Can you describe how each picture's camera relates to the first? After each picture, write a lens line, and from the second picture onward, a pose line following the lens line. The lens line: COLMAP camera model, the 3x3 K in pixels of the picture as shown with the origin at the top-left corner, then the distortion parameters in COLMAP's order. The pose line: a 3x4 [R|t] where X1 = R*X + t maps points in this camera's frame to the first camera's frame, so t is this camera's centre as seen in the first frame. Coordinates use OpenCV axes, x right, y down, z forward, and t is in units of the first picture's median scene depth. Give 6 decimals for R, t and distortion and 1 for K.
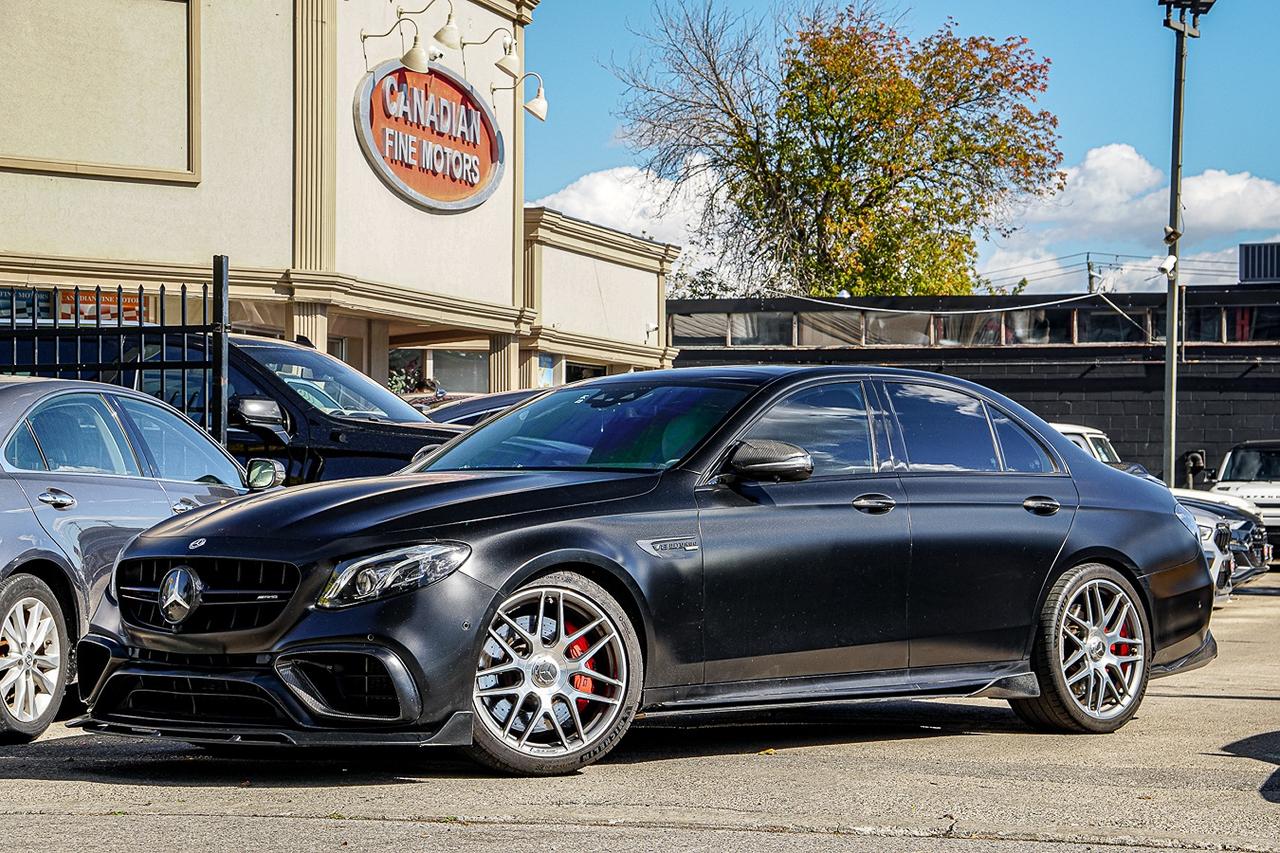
lens RADIAL K [[3049.7, 0, 640.0], [0, 3049.7, 426.5], [0, 0, 1]] dist [0.626318, -0.970328]
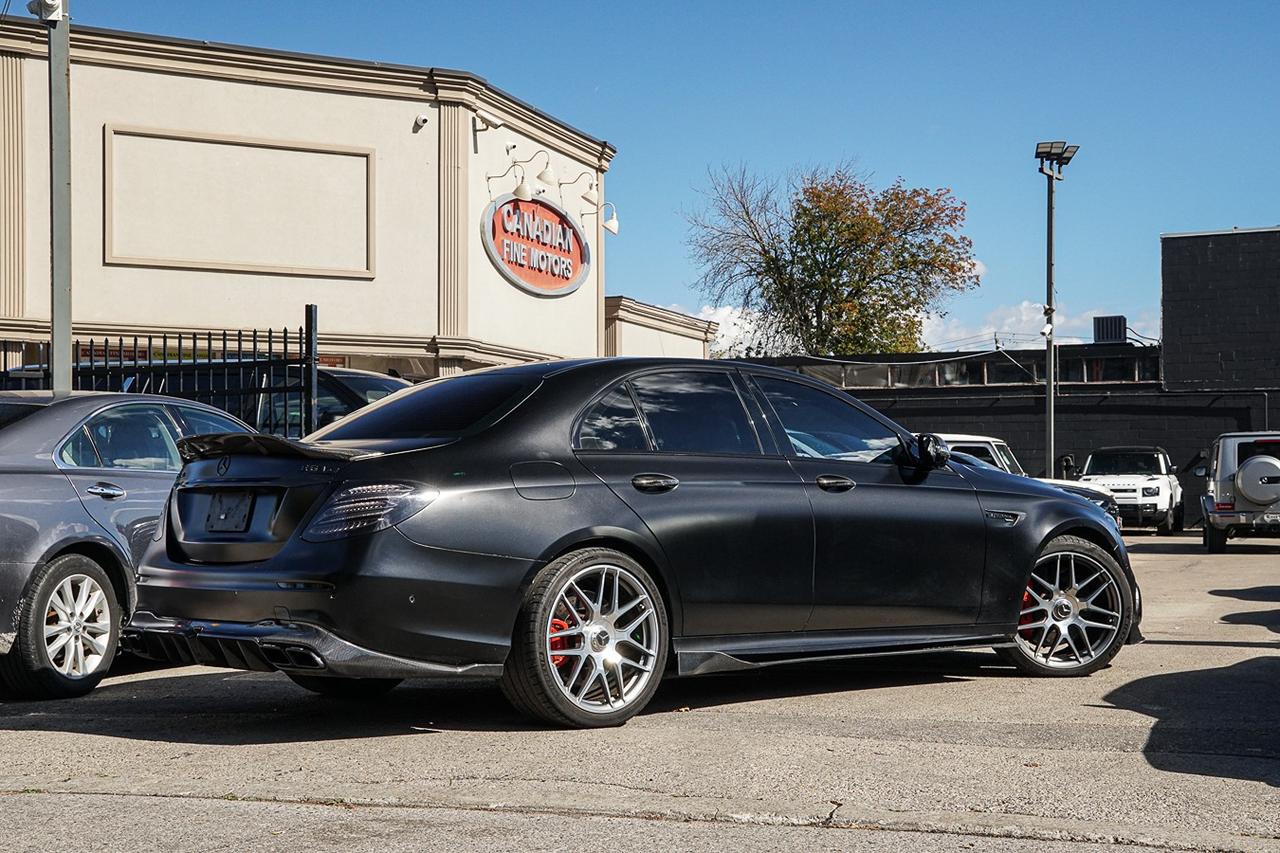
lens RADIAL K [[1715.9, 0, 640.0], [0, 1715.9, 426.5], [0, 0, 1]] dist [0.126133, 0.080706]
pose [[0.997893, -0.014927, -0.063147, 0.030832], [0.013842, 0.999749, -0.017589, 0.006908], [0.063394, 0.016678, 0.997849, 0.183340]]
